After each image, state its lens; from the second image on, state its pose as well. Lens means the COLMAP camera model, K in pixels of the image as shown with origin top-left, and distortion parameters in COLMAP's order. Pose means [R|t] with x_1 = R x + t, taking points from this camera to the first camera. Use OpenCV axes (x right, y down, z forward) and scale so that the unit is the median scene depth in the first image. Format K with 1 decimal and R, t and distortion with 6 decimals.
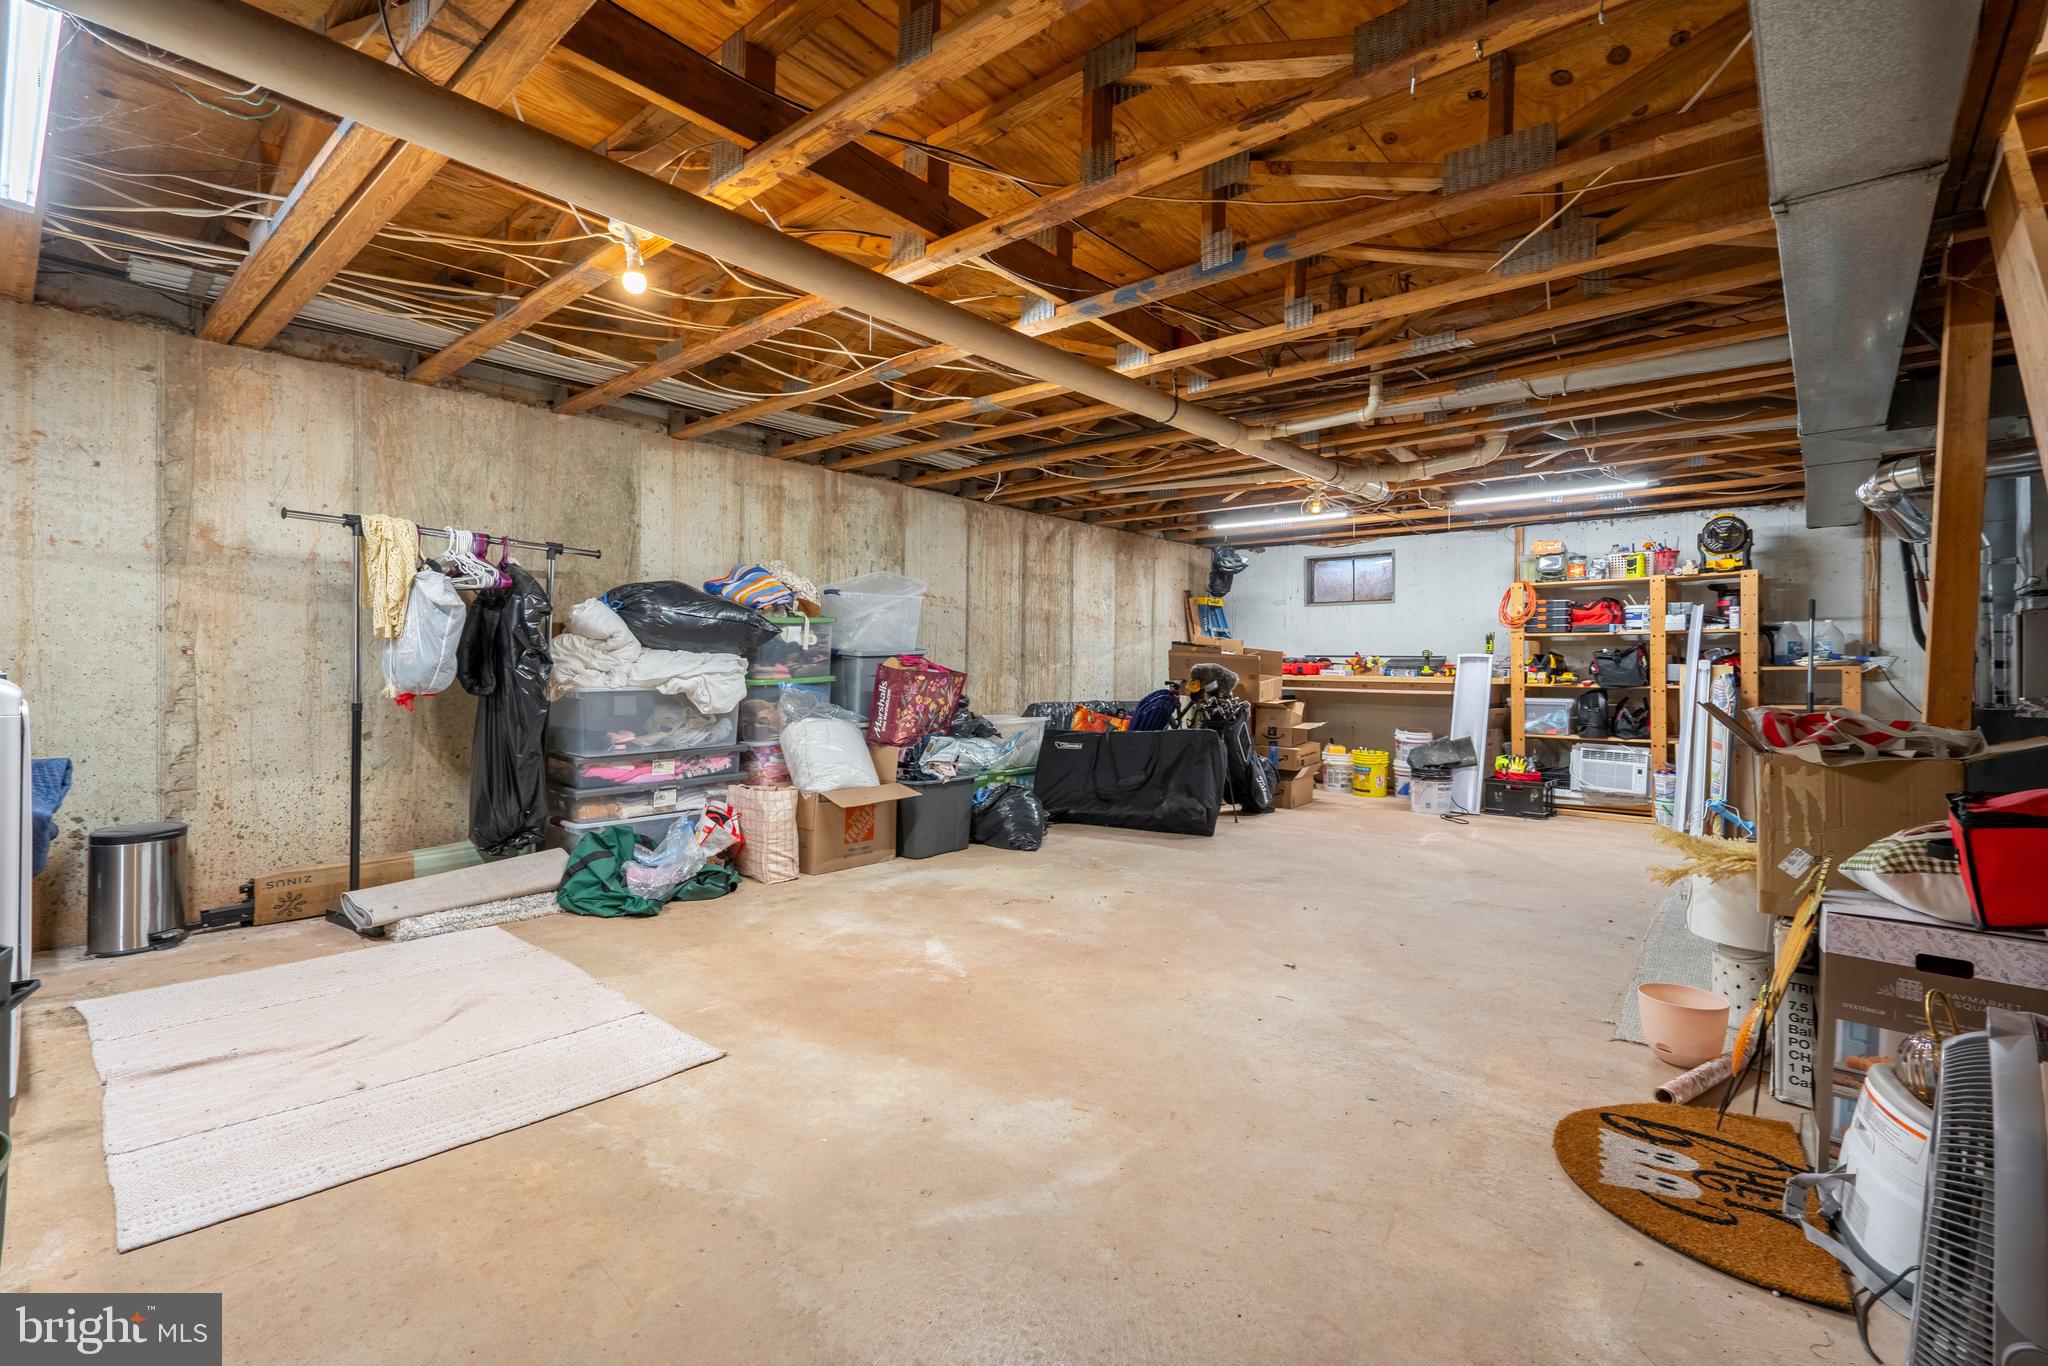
lens RADIAL K [[917.2, 0, 1024.0], [0, 917.2, 683.0], [0, 0, 1]] dist [-0.002169, 0.001354]
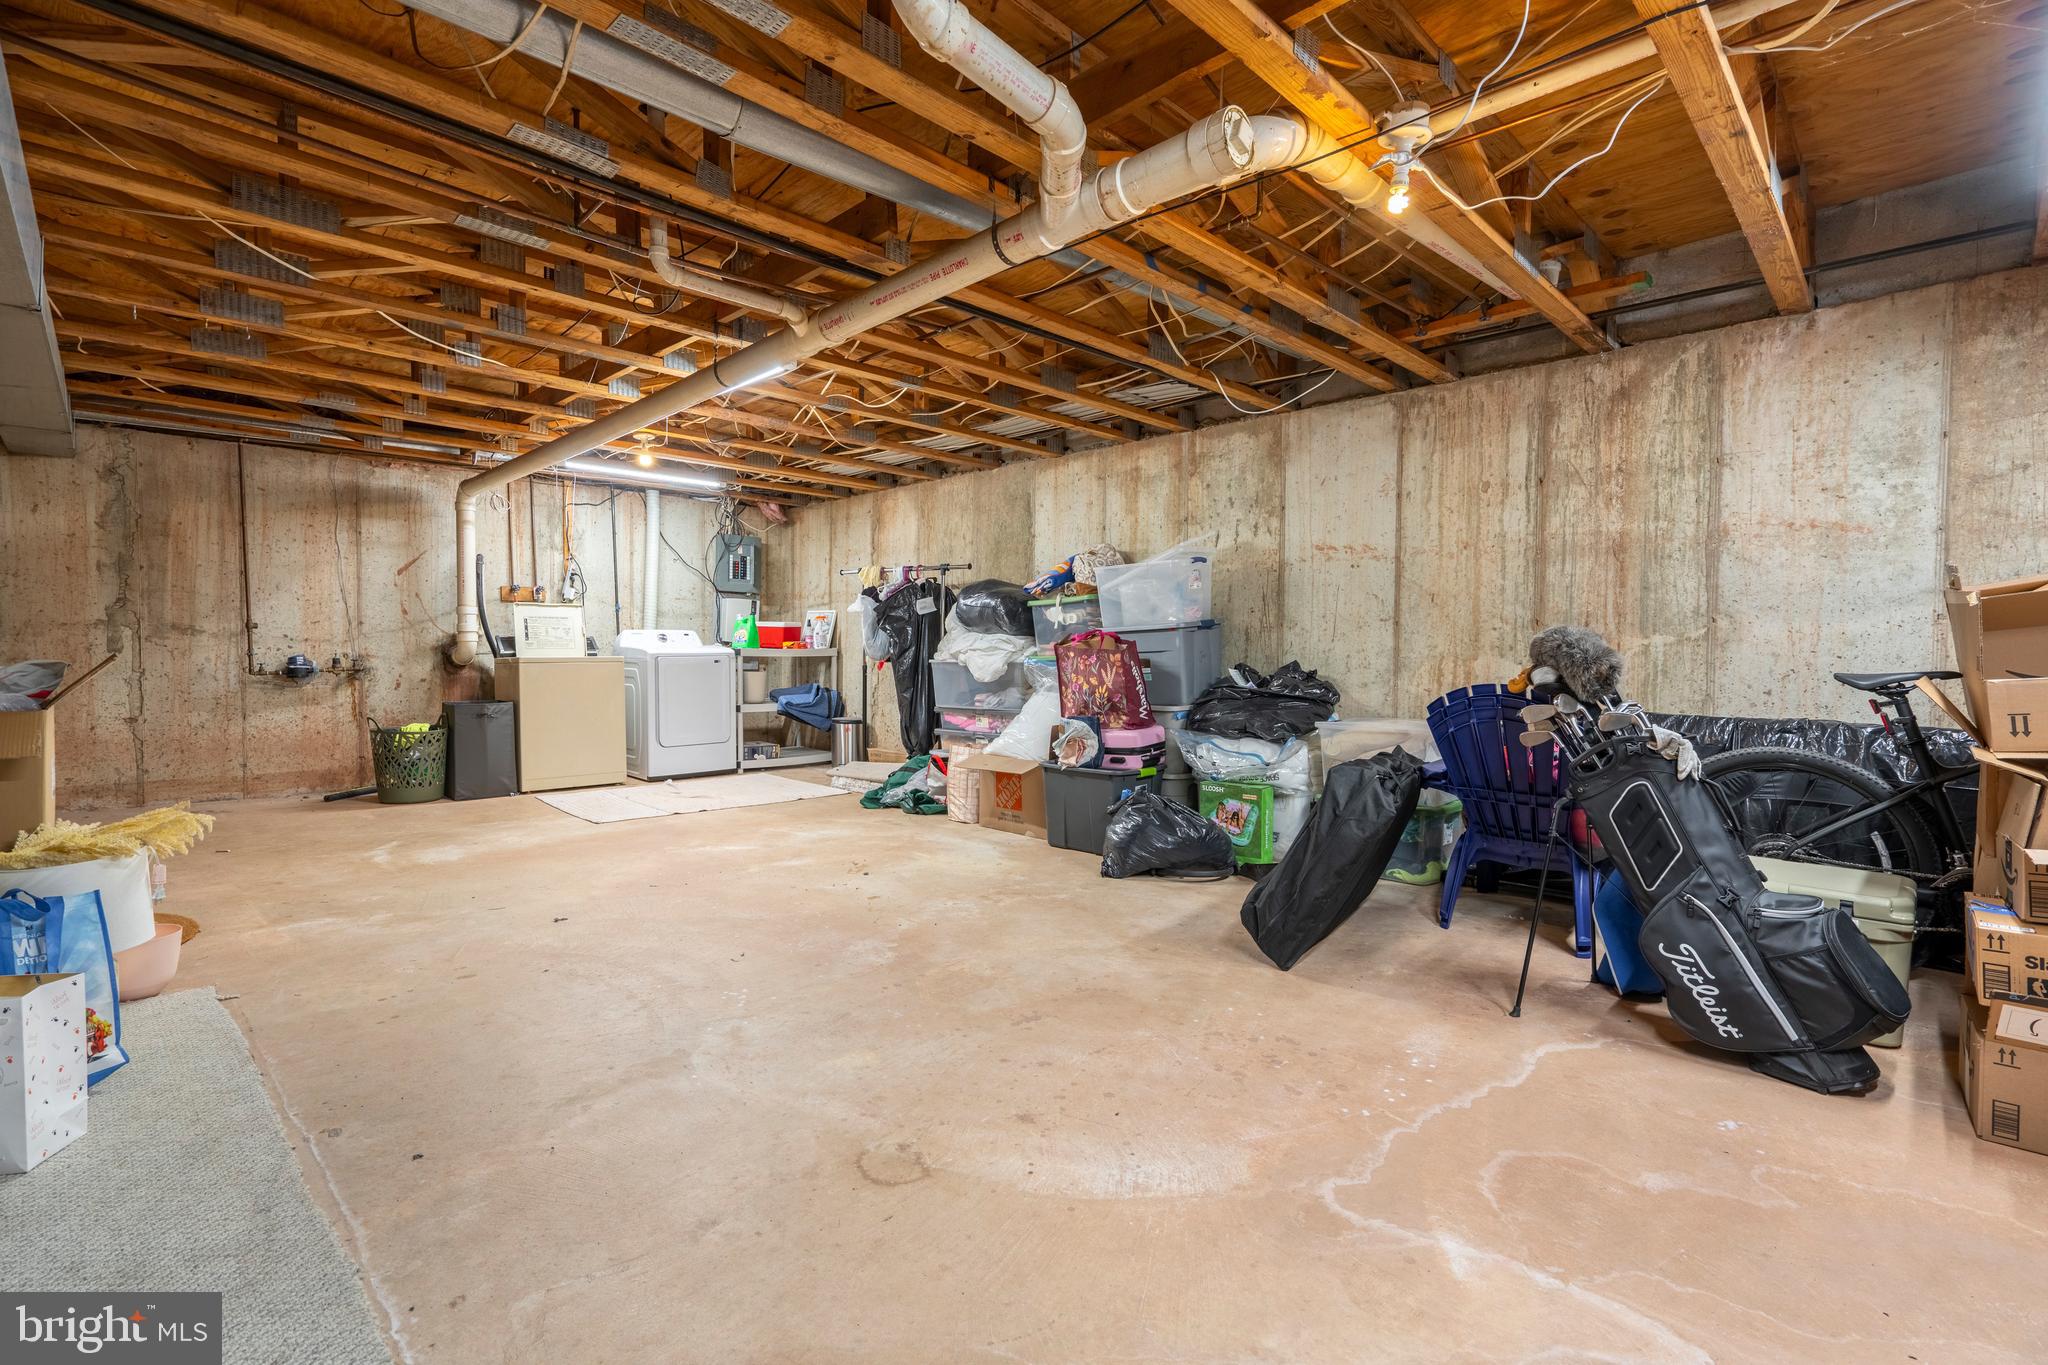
lens RADIAL K [[917.2, 0, 1024.0], [0, 917.2, 682.5], [0, 0, 1]] dist [-0.002169, 0.001354]
pose [[-0.081341, 0.032014, -0.996172, 0.710245], [-0.023433, 0.999146, 0.034022, -0.006363], [0.996411, 0.026110, -0.080521, 0.886822]]
